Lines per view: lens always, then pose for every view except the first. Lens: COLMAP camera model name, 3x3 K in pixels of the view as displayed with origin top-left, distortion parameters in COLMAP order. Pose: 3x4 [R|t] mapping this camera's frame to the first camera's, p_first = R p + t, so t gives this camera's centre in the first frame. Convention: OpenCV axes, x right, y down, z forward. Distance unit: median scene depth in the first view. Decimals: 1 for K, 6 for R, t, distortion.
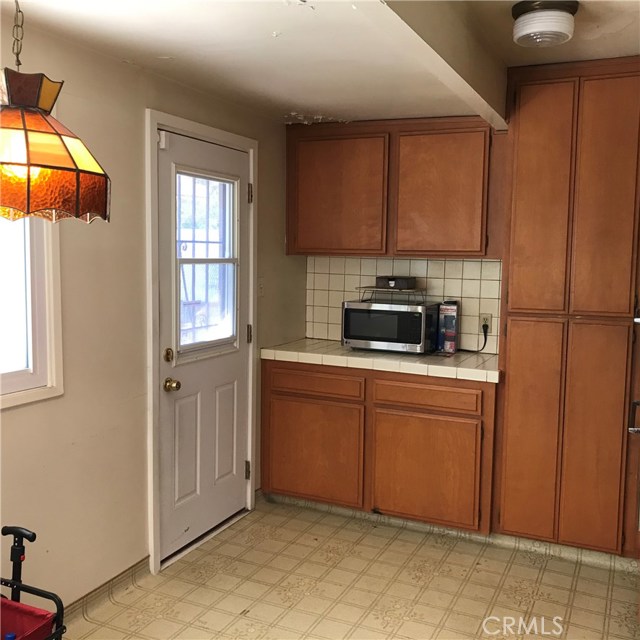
lens RADIAL K [[703.1, 0, 319.0], [0, 703.1, 312.0], [0, 0, 1]] dist [0.101342, -0.259113]
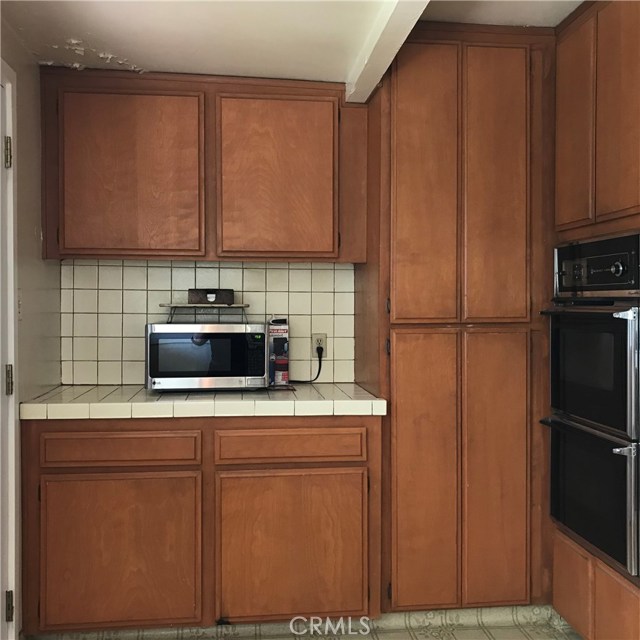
lens RADIAL K [[703.1, 0, 319.0], [0, 703.1, 312.0], [0, 0, 1]] dist [0.101342, -0.259113]
pose [[0.853481, -0.024166, 0.520564, -0.196943], [0.060266, 0.996799, -0.052534, 0.021659], [-0.517628, 0.076209, 0.852205, 0.343056]]
